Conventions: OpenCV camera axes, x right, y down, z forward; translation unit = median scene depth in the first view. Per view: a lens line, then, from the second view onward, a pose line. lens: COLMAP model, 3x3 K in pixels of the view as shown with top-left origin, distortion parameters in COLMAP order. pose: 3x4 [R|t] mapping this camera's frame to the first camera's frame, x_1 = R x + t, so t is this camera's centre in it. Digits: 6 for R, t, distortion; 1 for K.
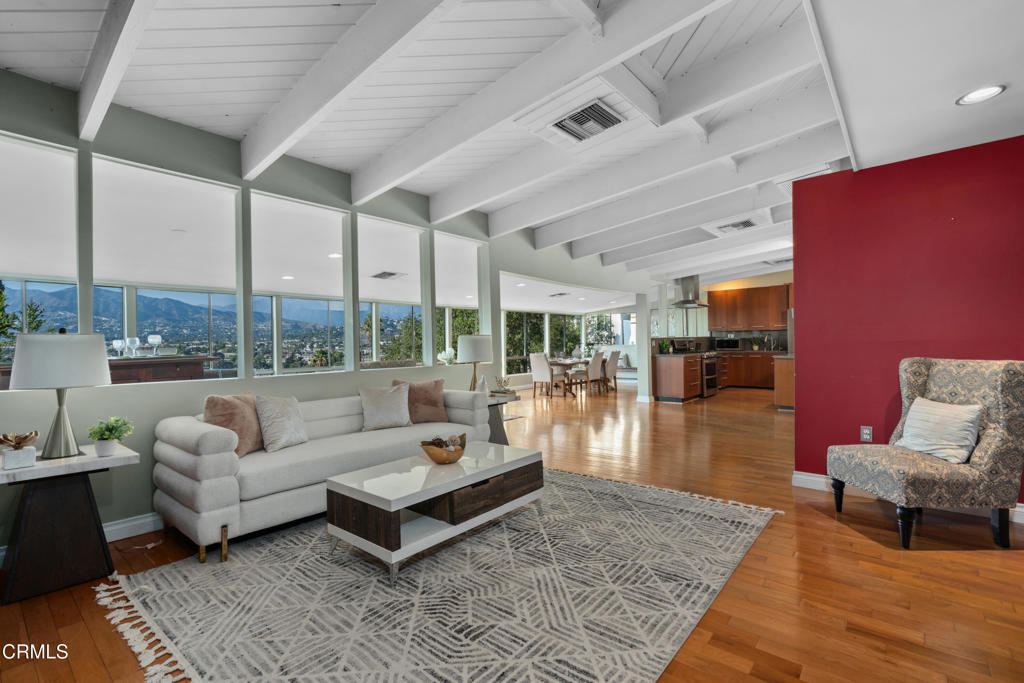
lens RADIAL K [[474.5, 0, 511.7], [0, 474.5, 340.4], [0, 0, 1]] dist [-0.002415, 0.002122]
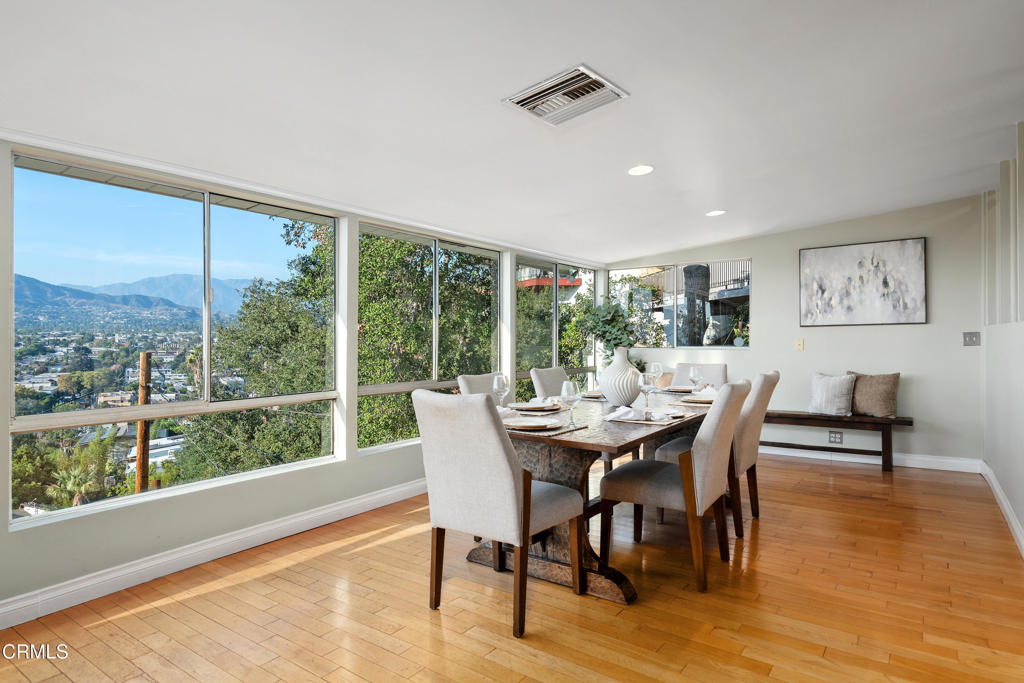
lens RADIAL K [[570.7, 0, 509.3], [0, 570.7, 337.6], [0, 0, 1]] dist [0.008255, 0.000784]
pose [[0.997345, 0.014474, 0.071375, 0.061276], [-0.014555, 0.999894, 0.000621, 0.005268], [-0.071358, -0.001658, 0.997449, 0.765411]]
